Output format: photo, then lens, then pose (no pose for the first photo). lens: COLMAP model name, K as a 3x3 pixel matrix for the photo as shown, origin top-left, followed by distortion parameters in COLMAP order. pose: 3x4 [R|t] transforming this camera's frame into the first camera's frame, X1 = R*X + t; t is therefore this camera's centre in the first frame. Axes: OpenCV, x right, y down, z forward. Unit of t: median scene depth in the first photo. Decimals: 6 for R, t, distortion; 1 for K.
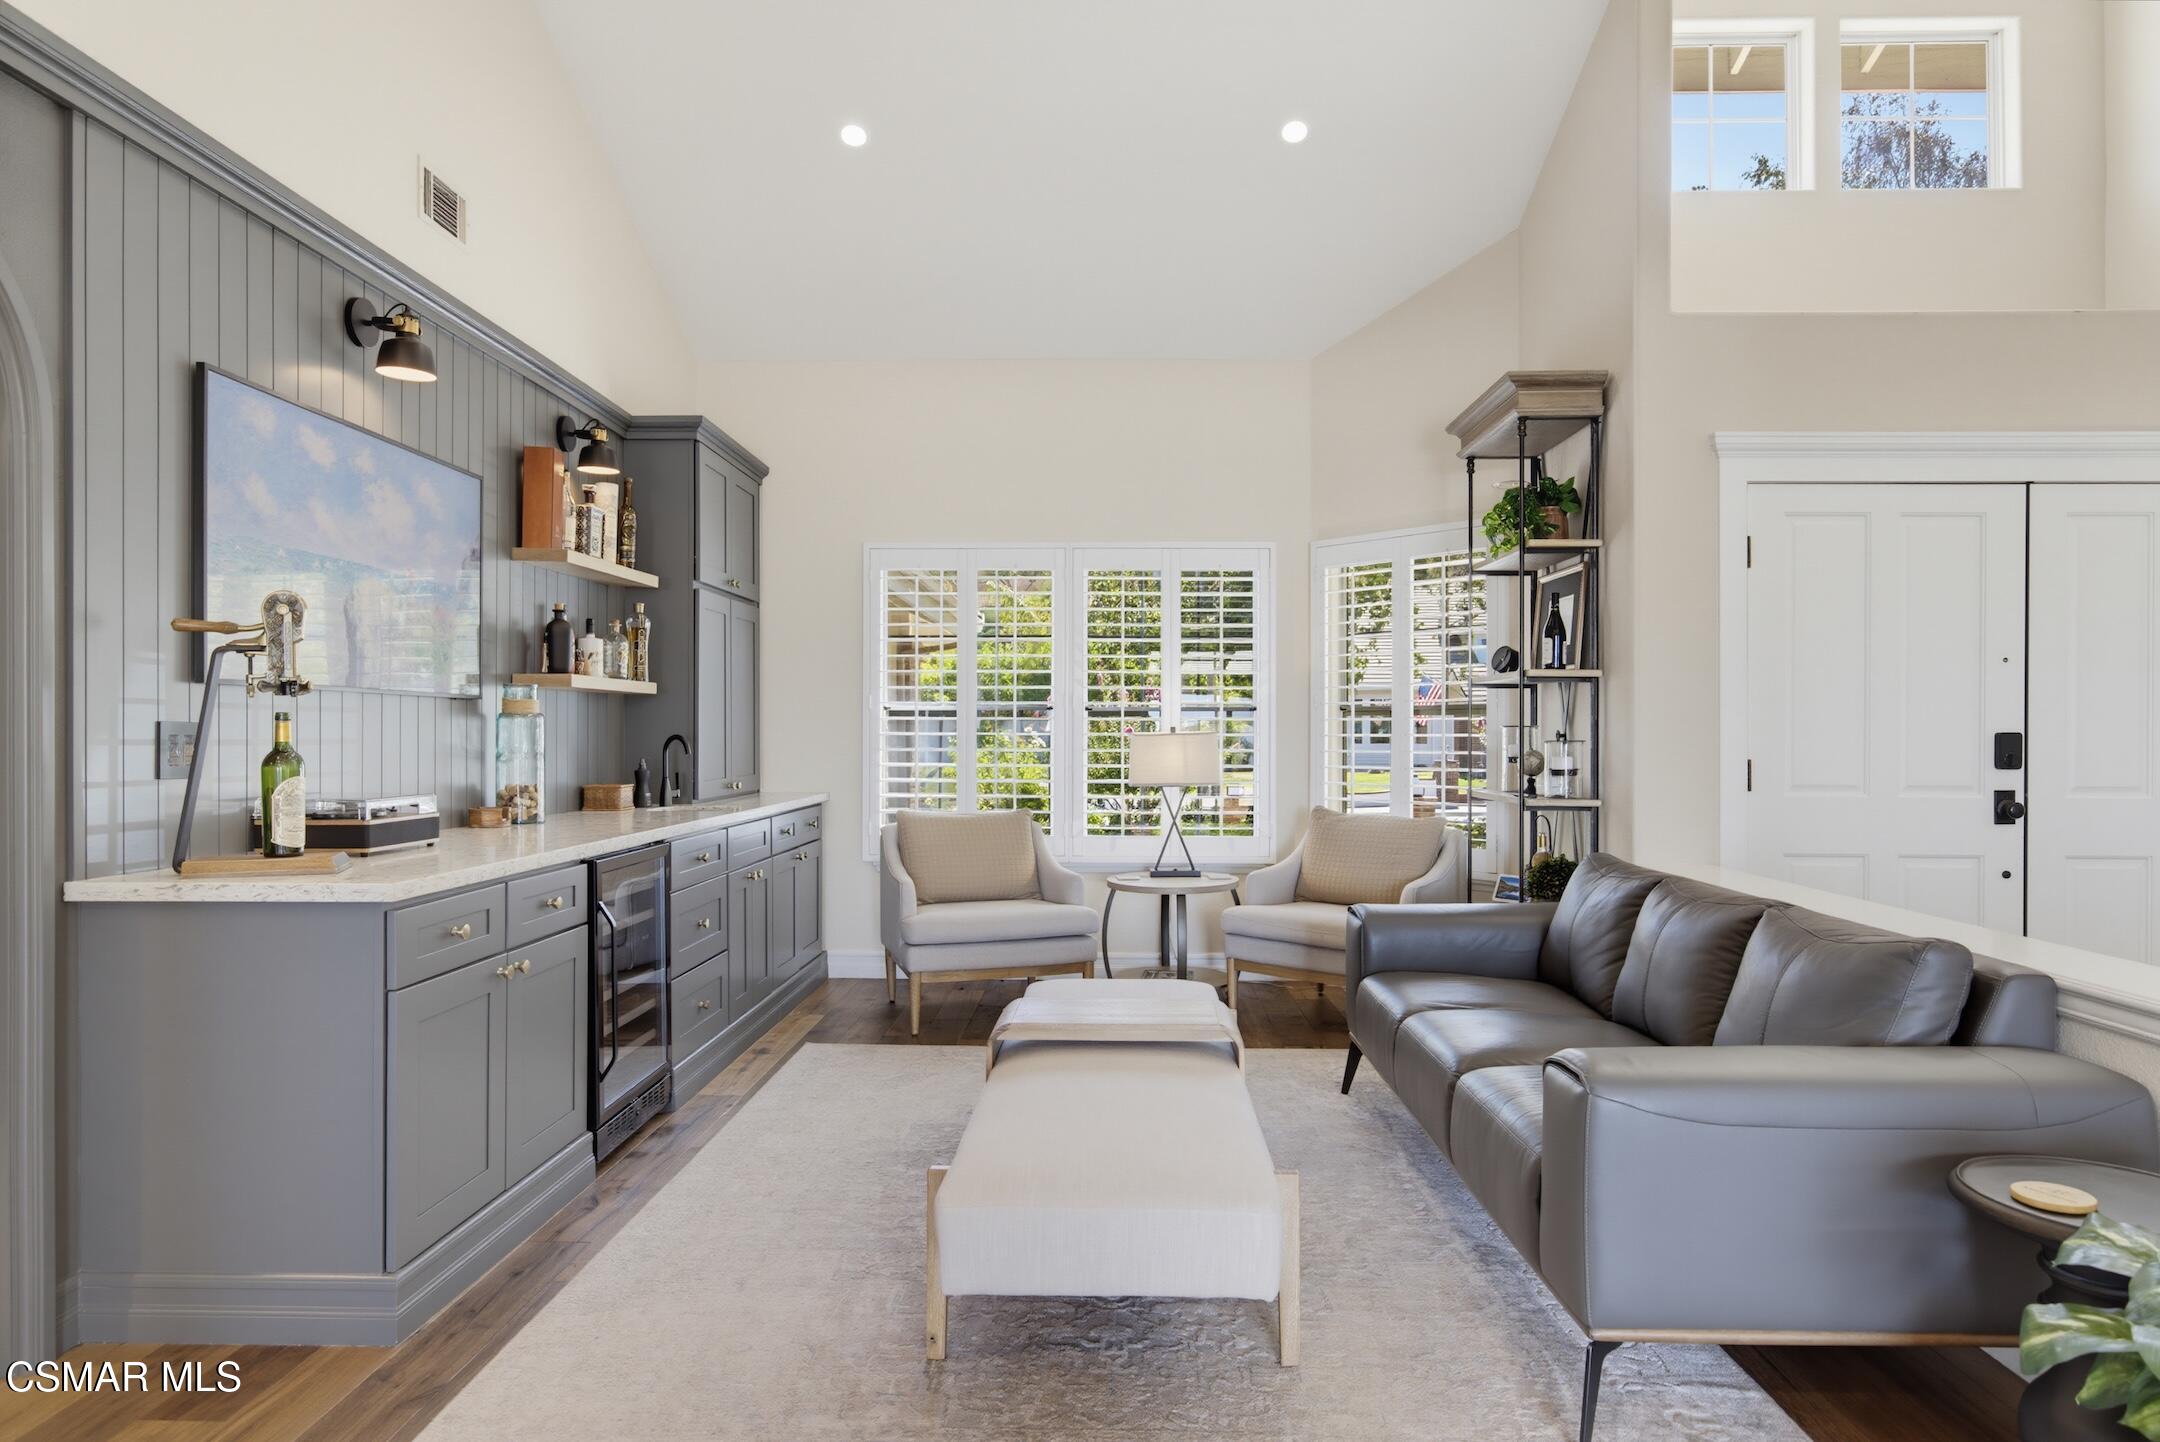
lens RADIAL K [[1302.0, 0, 1080.0], [0, 1302.0, 721.0], [0, 0, 1]] dist [-0.001757, 0.000718]
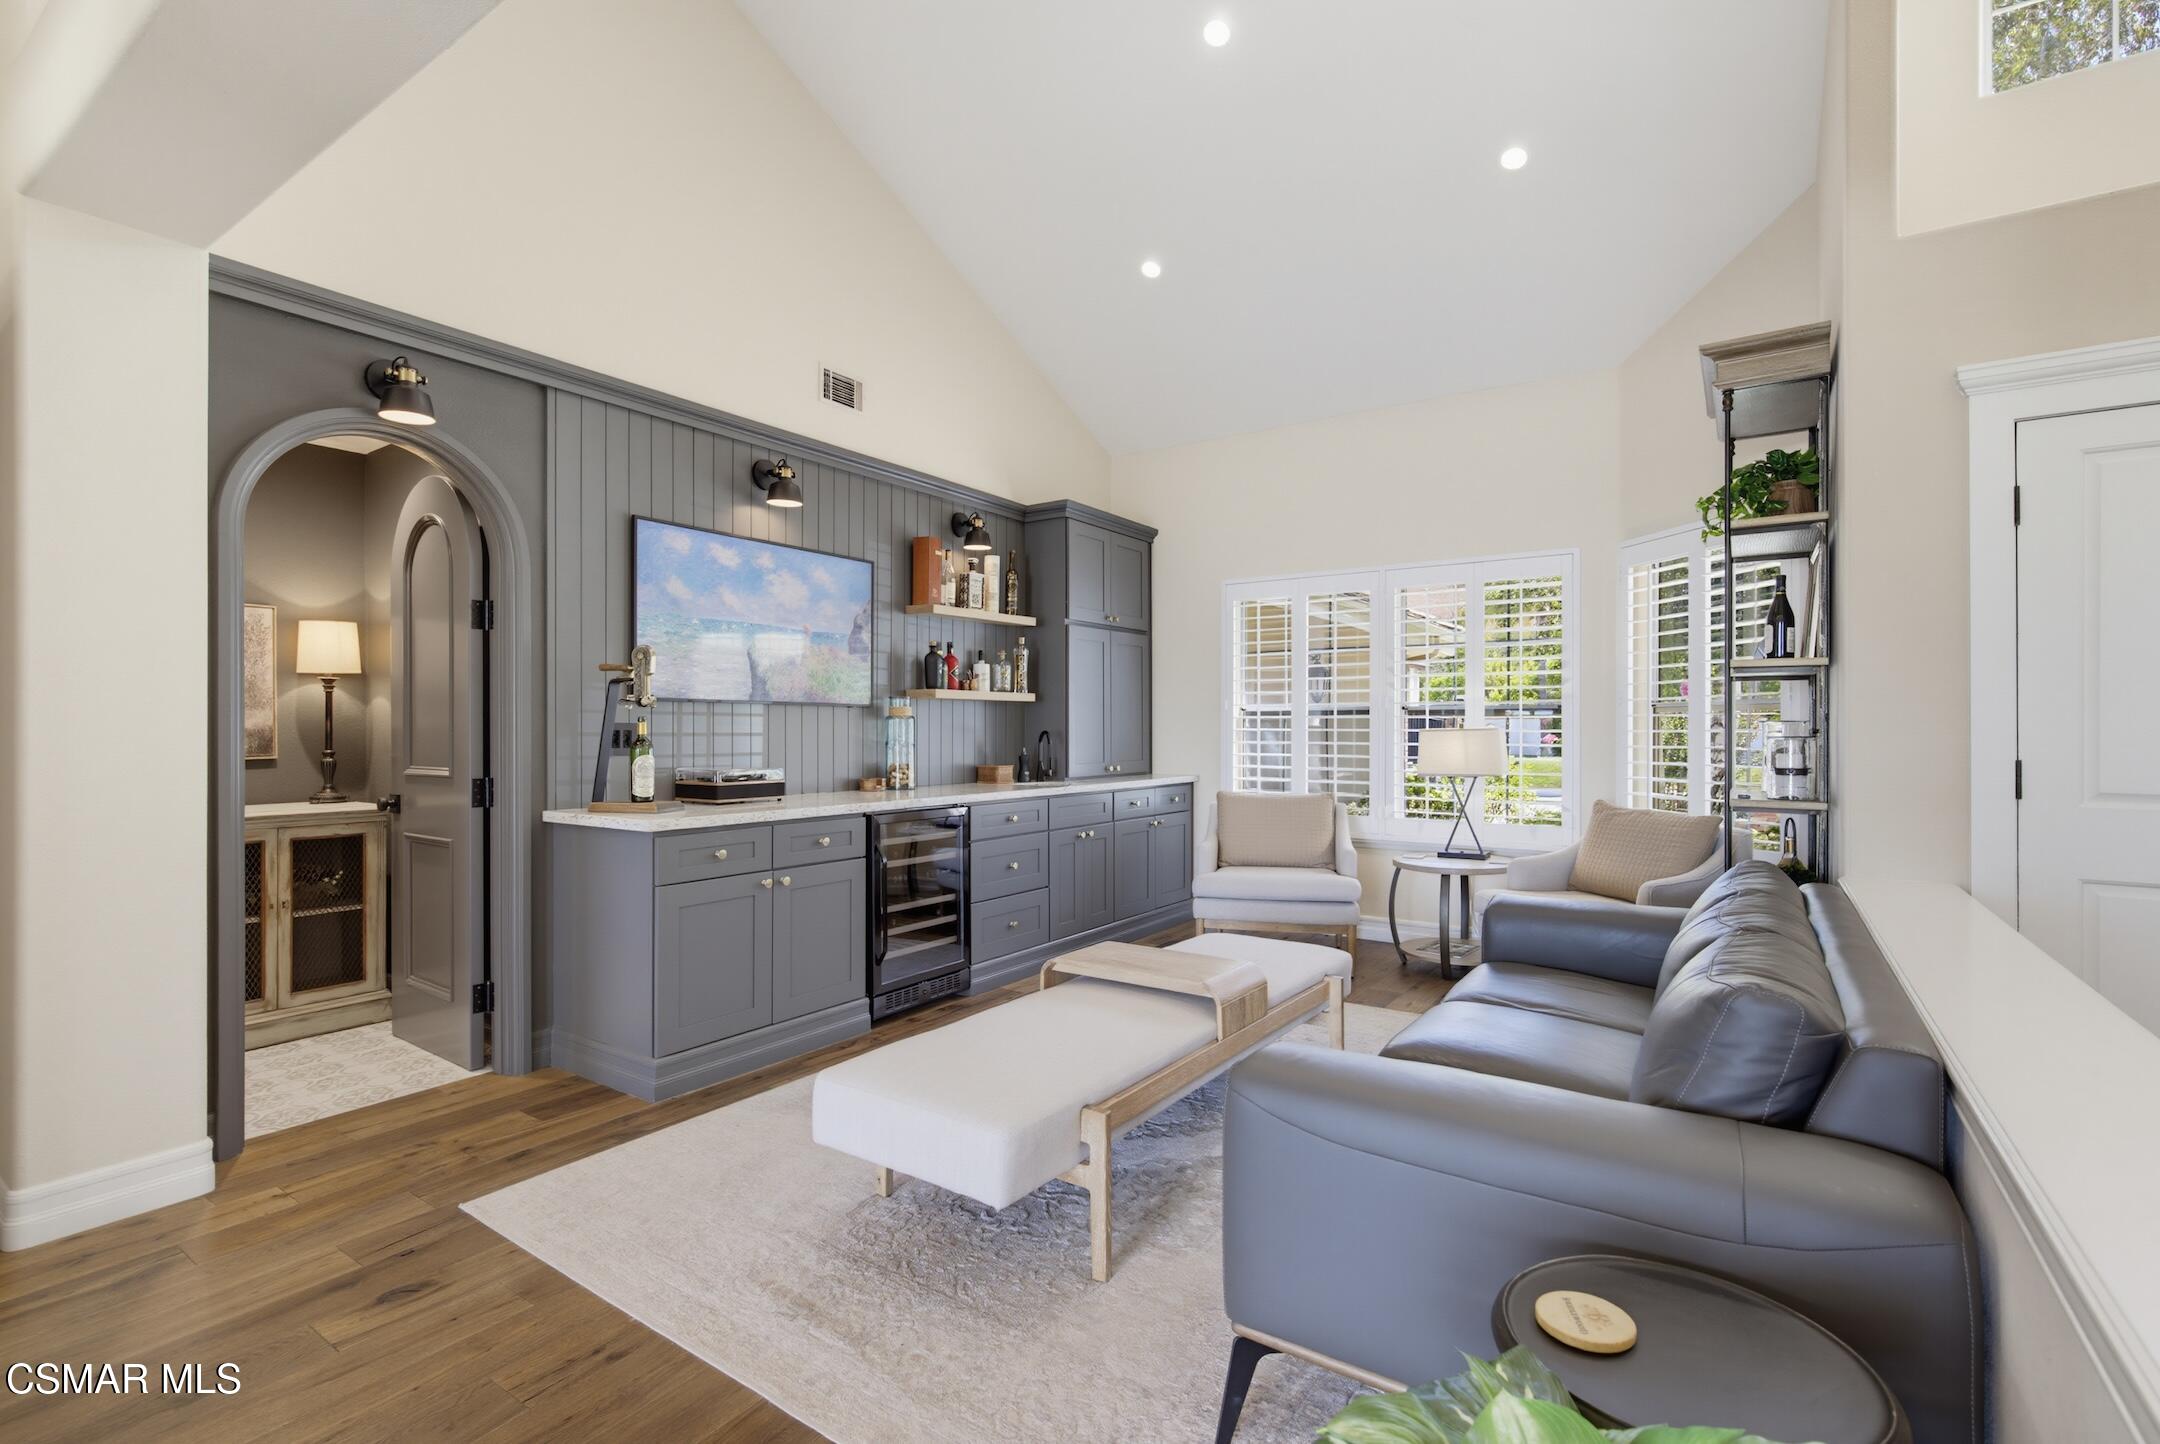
lens RADIAL K [[1000.0, 0, 1080.0], [0, 1000.0, 722.0], [0, 0, 1]] dist [0.000093, -0.000051]
pose [[0.831522, -0.005227, -0.555467, 0.375949], [0.006006, 0.999982, -0.000419, 0.002457], [0.555460, -0.002988, 0.831538, 0.152629]]
